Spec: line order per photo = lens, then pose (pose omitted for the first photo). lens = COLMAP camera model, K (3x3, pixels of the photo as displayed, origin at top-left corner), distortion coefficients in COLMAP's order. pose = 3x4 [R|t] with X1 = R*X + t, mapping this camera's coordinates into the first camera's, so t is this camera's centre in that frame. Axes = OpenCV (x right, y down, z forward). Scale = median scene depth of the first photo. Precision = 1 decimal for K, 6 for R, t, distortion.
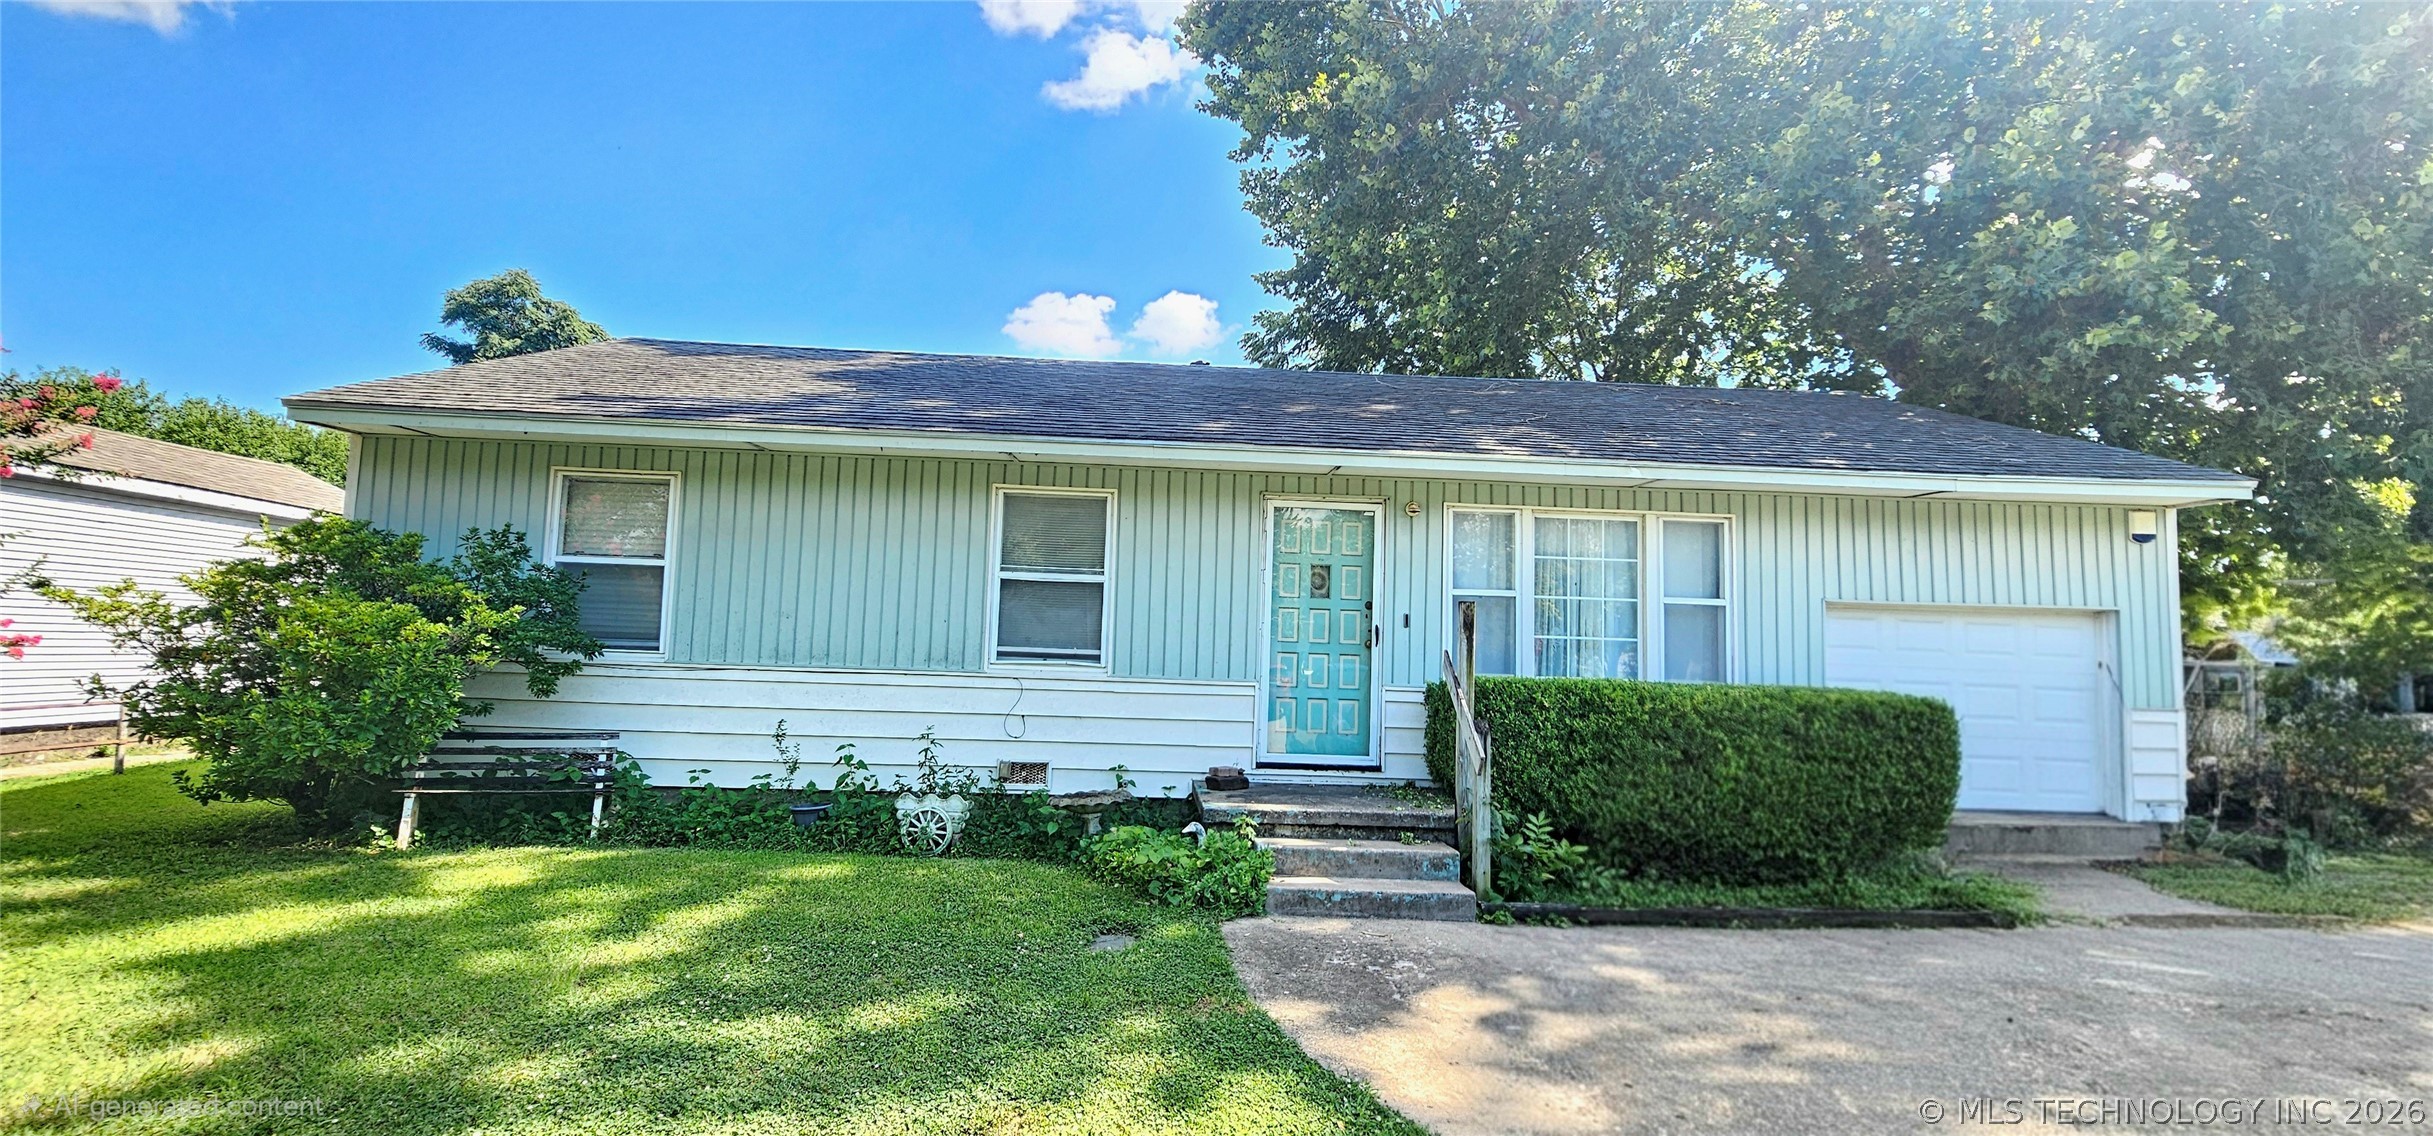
lens RADIAL K [[994.2, 0, 1209.0], [0, 994.2, 575.9], [0, 0, 1]] dist [0.002603, -0.005499]
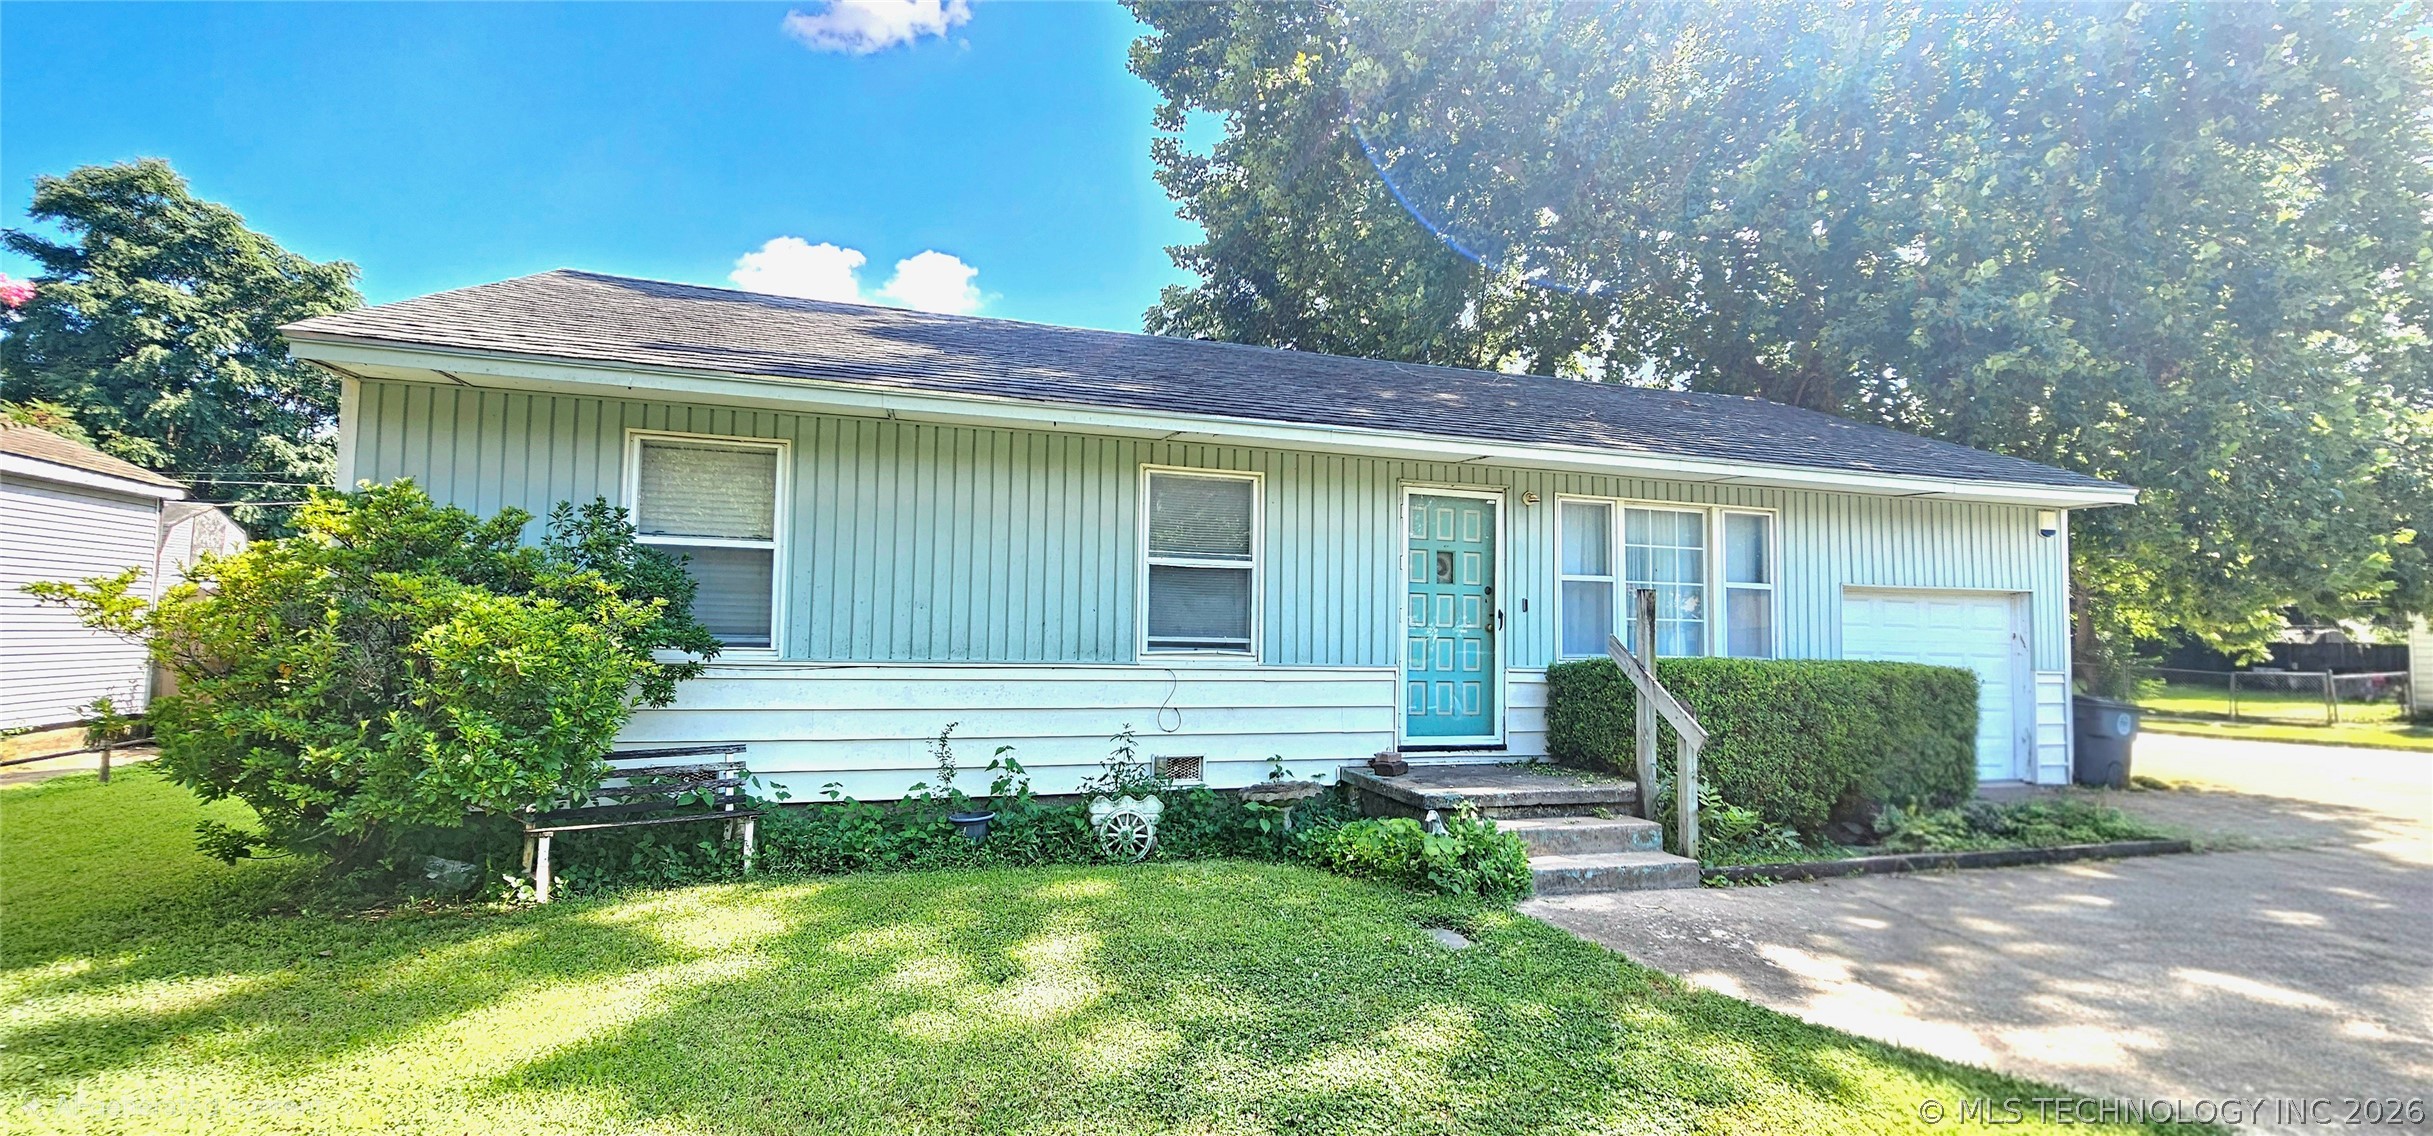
lens RADIAL K [[995.3, 0, 1206.2], [0, 995.3, 575.0], [0, 0, 1]] dist [0.000070, -0.000359]
pose [[0.968811, -0.000231, 0.247800, -0.394626], [-0.006596, 0.999621, 0.026720, -0.012970], [-0.247712, -0.027521, 0.968443, 0.070758]]
